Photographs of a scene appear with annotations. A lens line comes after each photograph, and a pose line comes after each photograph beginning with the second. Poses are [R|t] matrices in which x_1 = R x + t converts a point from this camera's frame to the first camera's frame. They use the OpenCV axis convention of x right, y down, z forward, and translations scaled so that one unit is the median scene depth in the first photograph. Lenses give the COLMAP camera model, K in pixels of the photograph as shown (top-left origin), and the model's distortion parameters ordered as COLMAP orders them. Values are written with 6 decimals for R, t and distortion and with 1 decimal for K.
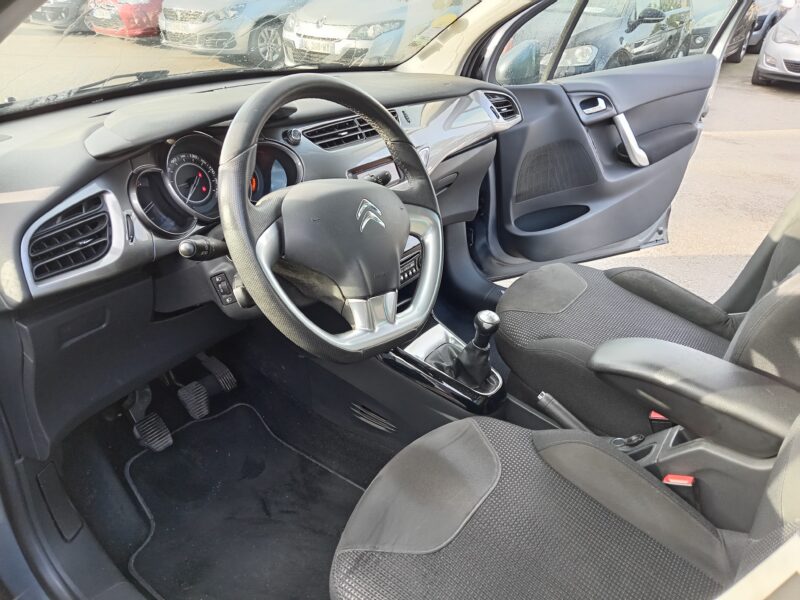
lens RADIAL K [[595.3, 0, 400.0], [0, 595.3, 300.0], [0, 0, 1]] dist [0.082465, -0.209039]
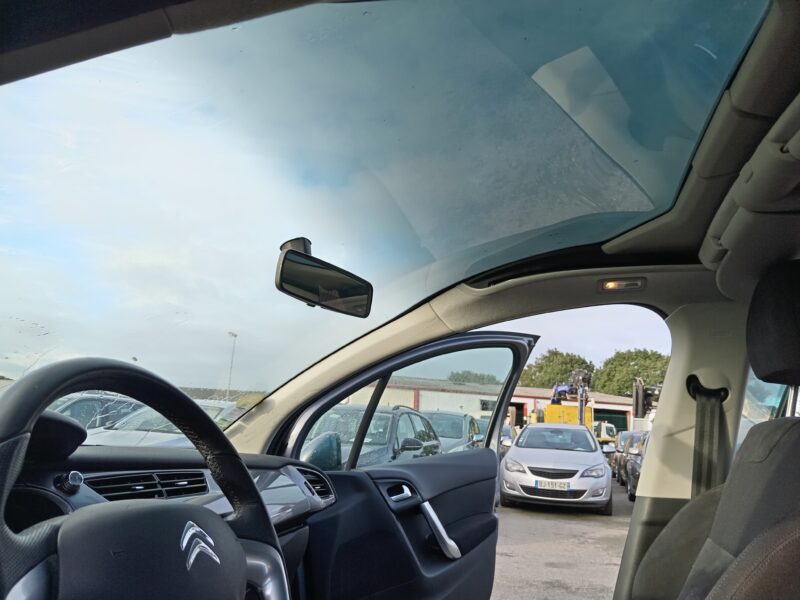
lens RADIAL K [[595.3, 0, 400.0], [0, 595.3, 300.0], [0, 0, 1]] dist [0.082465, -0.209039]
pose [[0.935112, 0.074200, 0.346497, -0.039868], [0.168458, 0.767182, -0.618914, 0.040477], [-0.311749, 0.637124, 0.704901, 0.128086]]
